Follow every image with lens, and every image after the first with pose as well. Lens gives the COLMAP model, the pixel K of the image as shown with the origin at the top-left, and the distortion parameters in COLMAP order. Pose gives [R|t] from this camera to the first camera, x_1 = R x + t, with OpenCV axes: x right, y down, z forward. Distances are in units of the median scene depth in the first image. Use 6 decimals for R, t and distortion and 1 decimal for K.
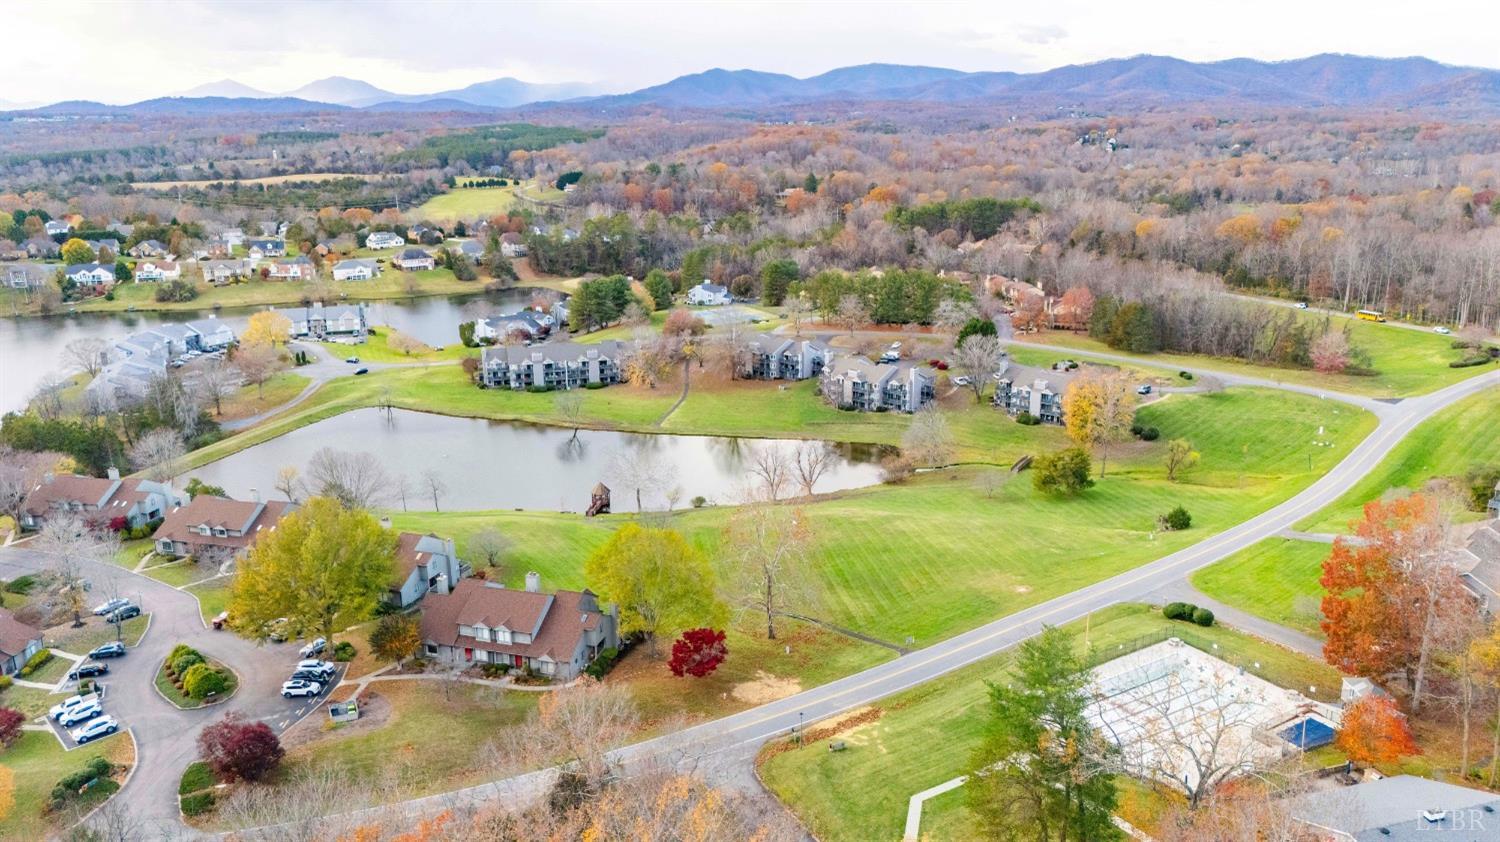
lens RADIAL K [[1082.4, 0, 754.3], [0, 1082.4, 426.1], [0, 0, 1]] dist [0.085004, -0.088665]
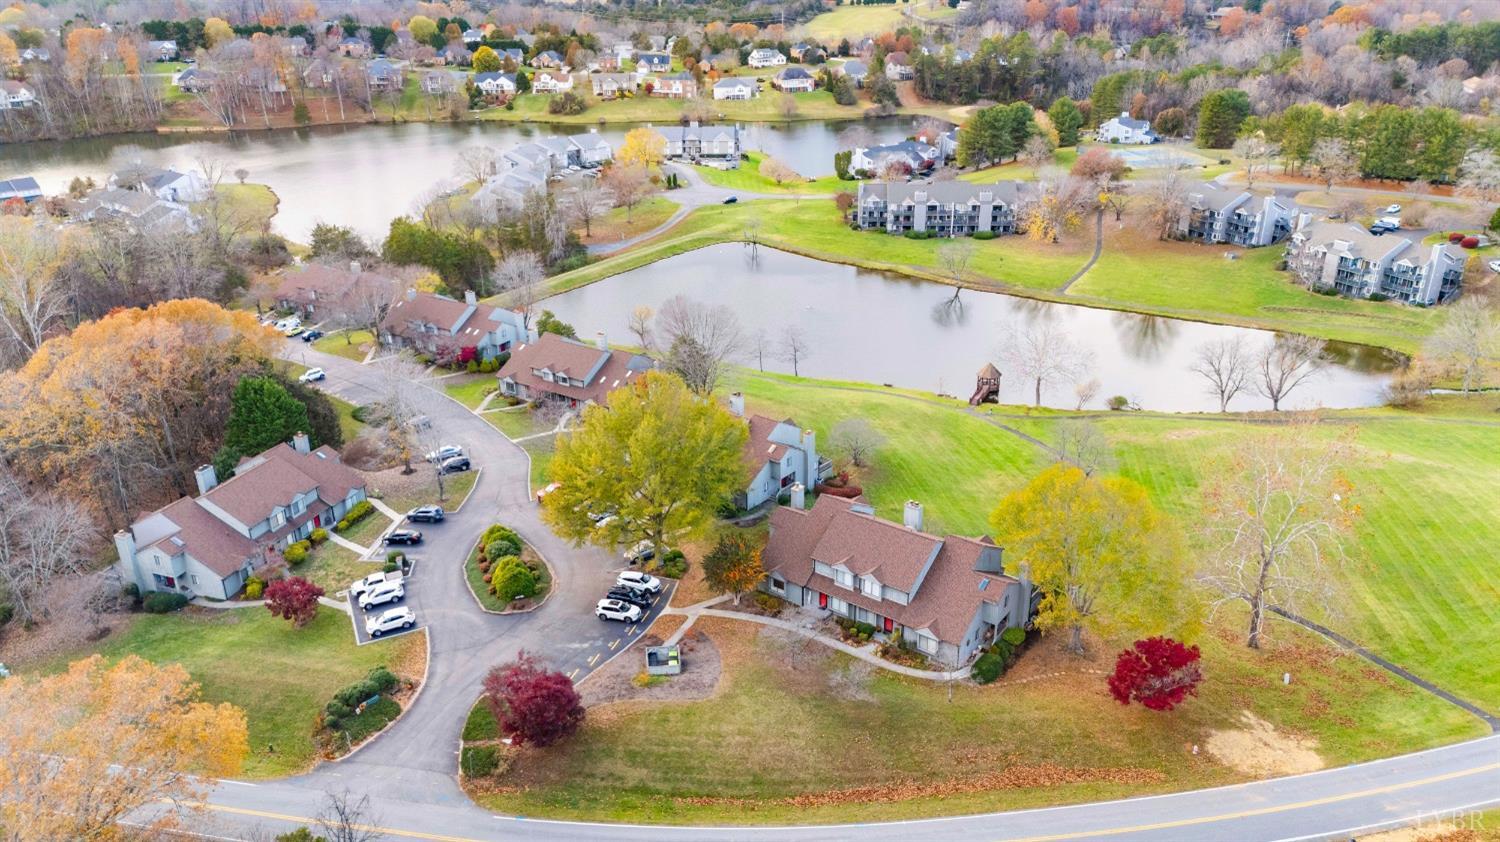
lens RADIAL K [[1082.4, 0, 754.3], [0, 1082.4, 426.1], [0, 0, 1]] dist [0.085004, -0.088665]
pose [[0.944741, 0.131681, -0.300207, -0.046815], [-0.086551, 0.983475, 0.159014, -0.011623], [0.316185, -0.124244, 0.940527, 0.141645]]
